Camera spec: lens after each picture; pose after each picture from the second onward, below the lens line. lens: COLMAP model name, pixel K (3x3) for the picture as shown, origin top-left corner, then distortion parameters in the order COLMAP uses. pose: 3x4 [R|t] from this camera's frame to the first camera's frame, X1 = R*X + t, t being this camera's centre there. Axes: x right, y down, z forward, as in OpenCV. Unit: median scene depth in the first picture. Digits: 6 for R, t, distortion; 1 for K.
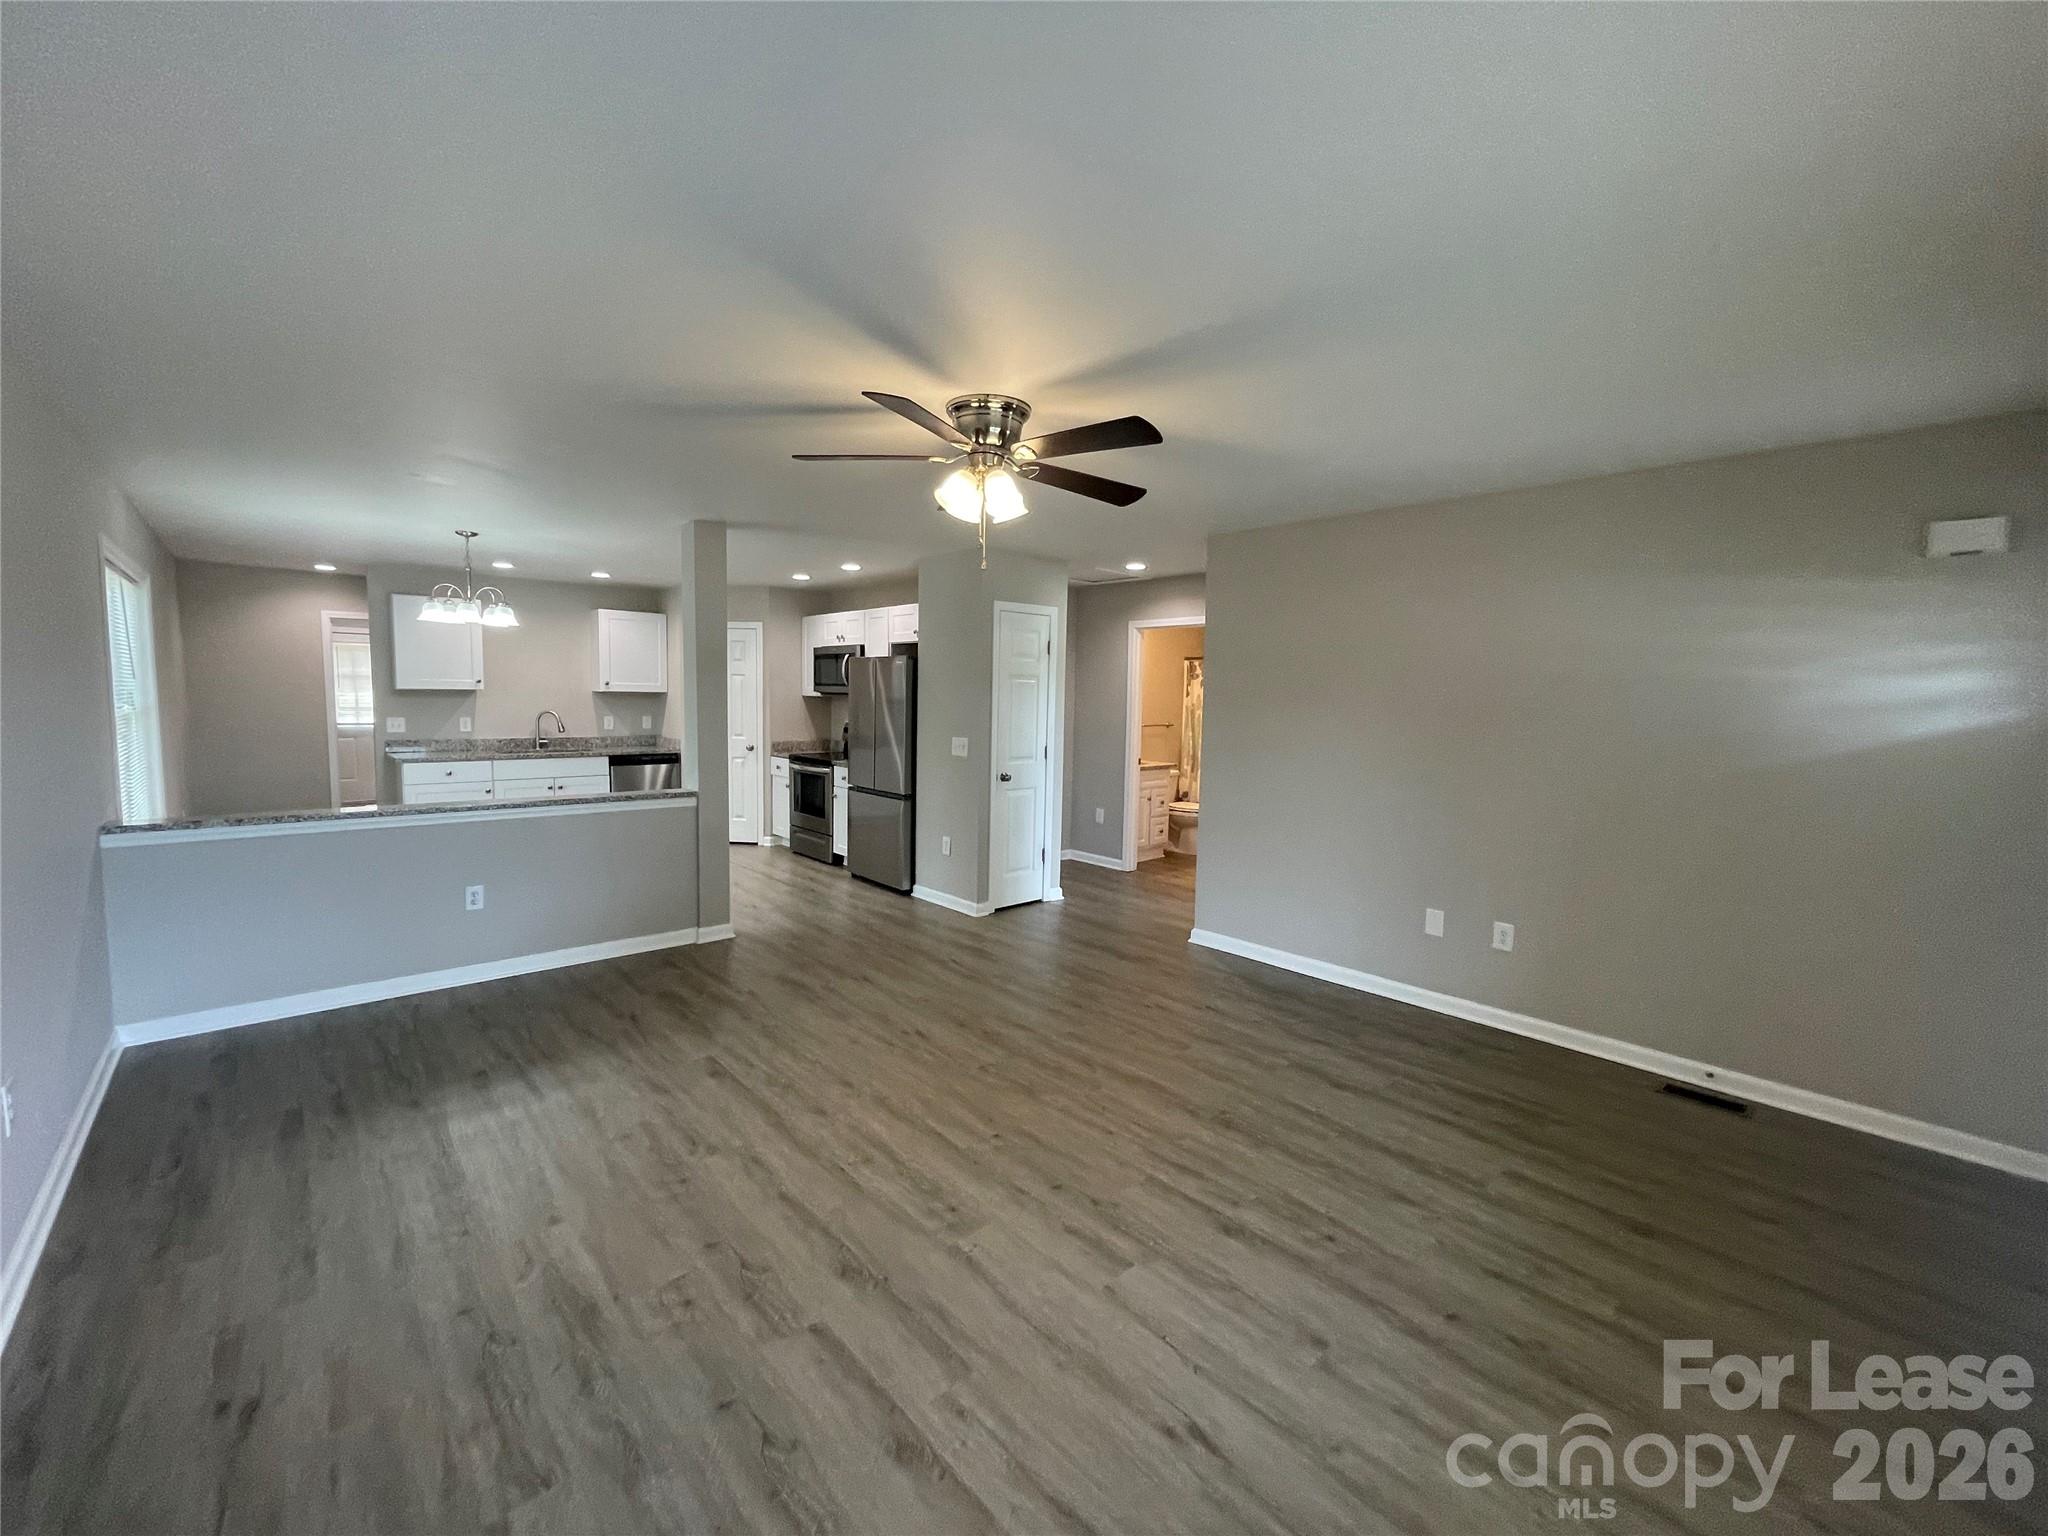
lens RADIAL K [[827.3, 0, 1014.1], [0, 827.3, 754.5], [0, 0, 1]] dist [-0.002222, 0.000593]
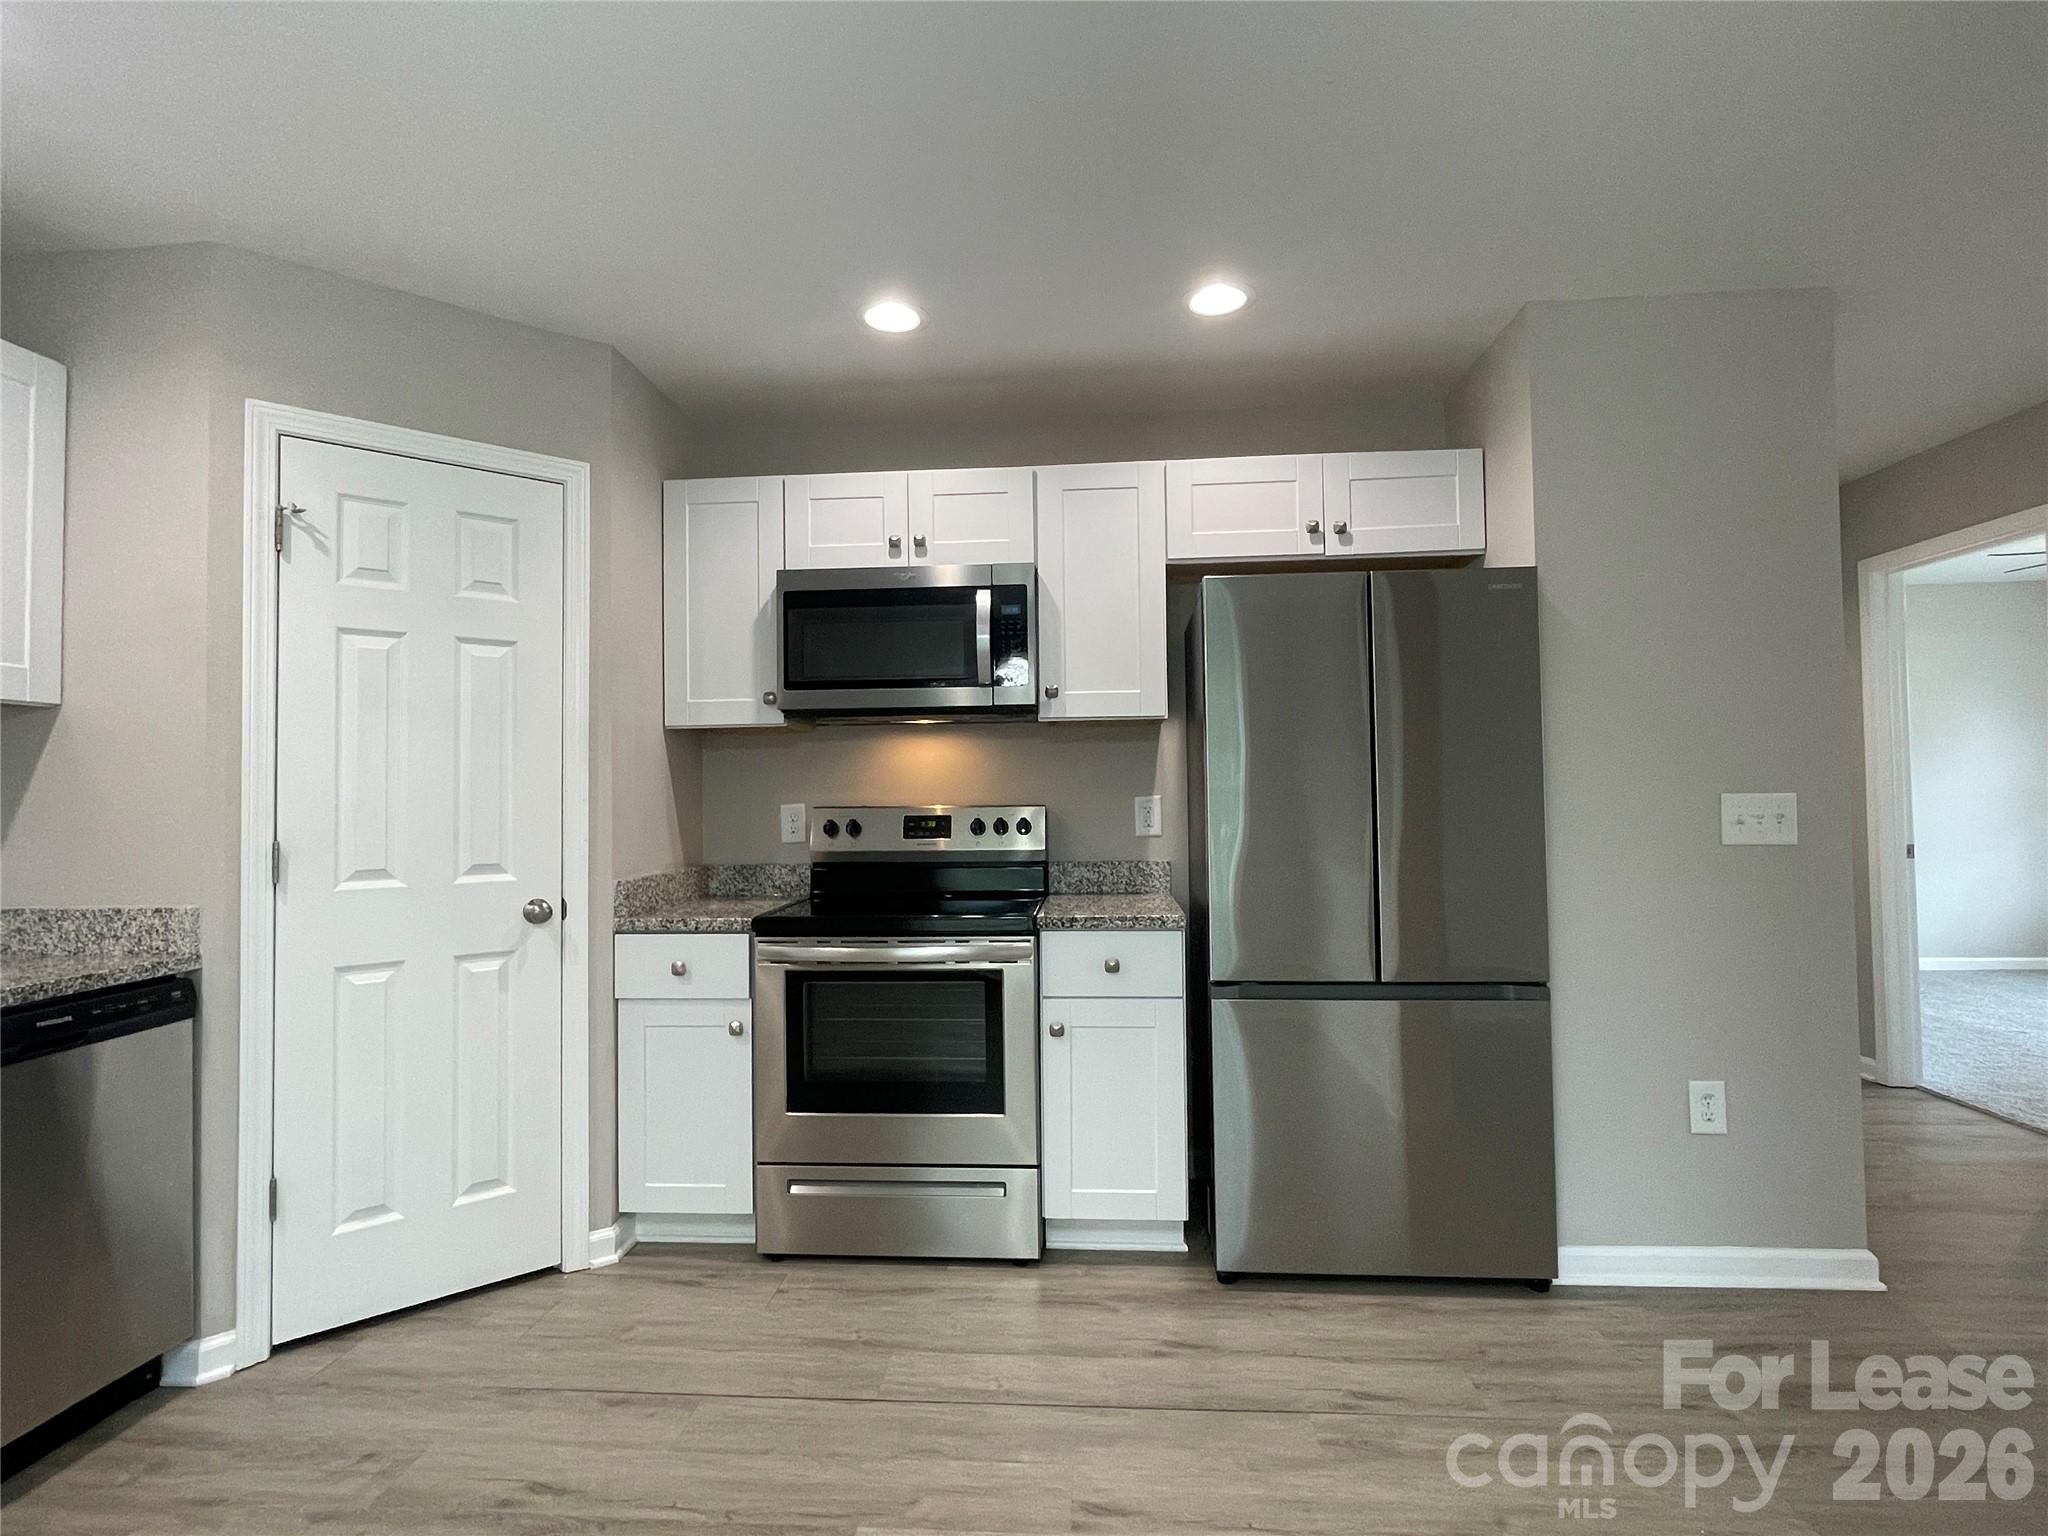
lens RADIAL K [[1034.7, 0, 1016.5], [0, 1034.7, 768.7], [0, 0, 1]] dist [-0.002637, 0.000126]
pose [[0.721437, -0.010777, 0.692396, -0.454680], [0.080334, 0.994430, -0.068225, -0.019971], [-0.687804, 0.104843, 0.718285, 0.666310]]
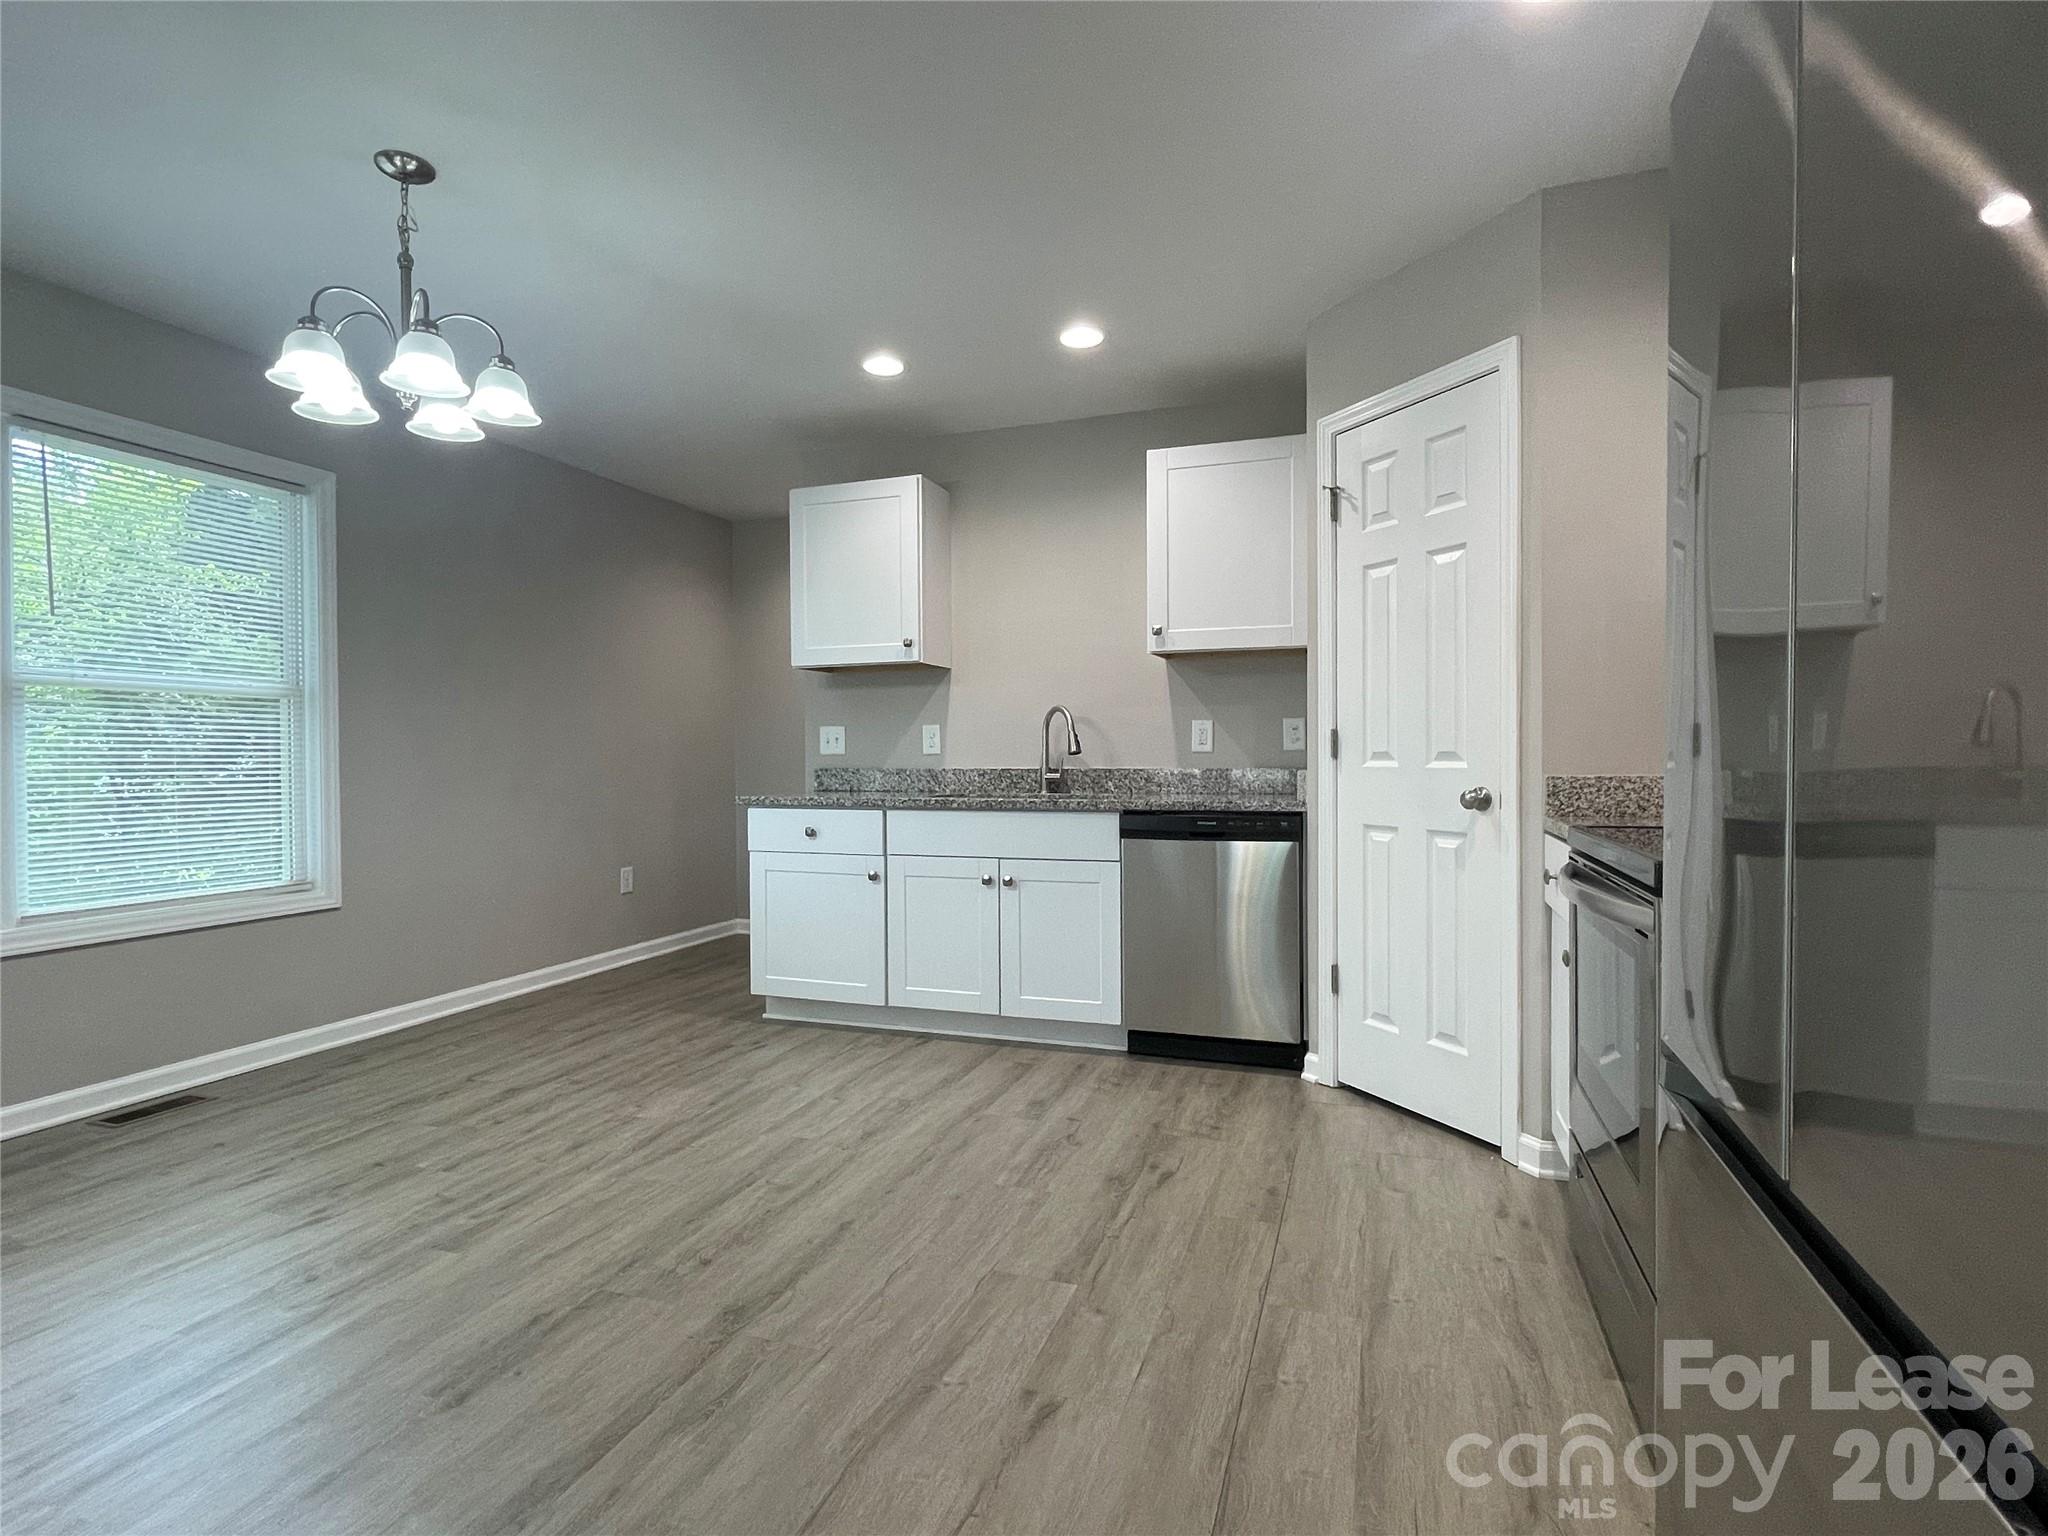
lens RADIAL K [[1034.7, 0, 1022.9], [0, 1034.7, 769.3], [0, 0, 1]] dist [-0.002637, 0.000126]
pose [[0.481889, -0.009796, -0.876178, -0.088000], [-0.050927, 0.997934, -0.039167, 0.003176], [0.874751, 0.063495, 0.480394, 0.718644]]
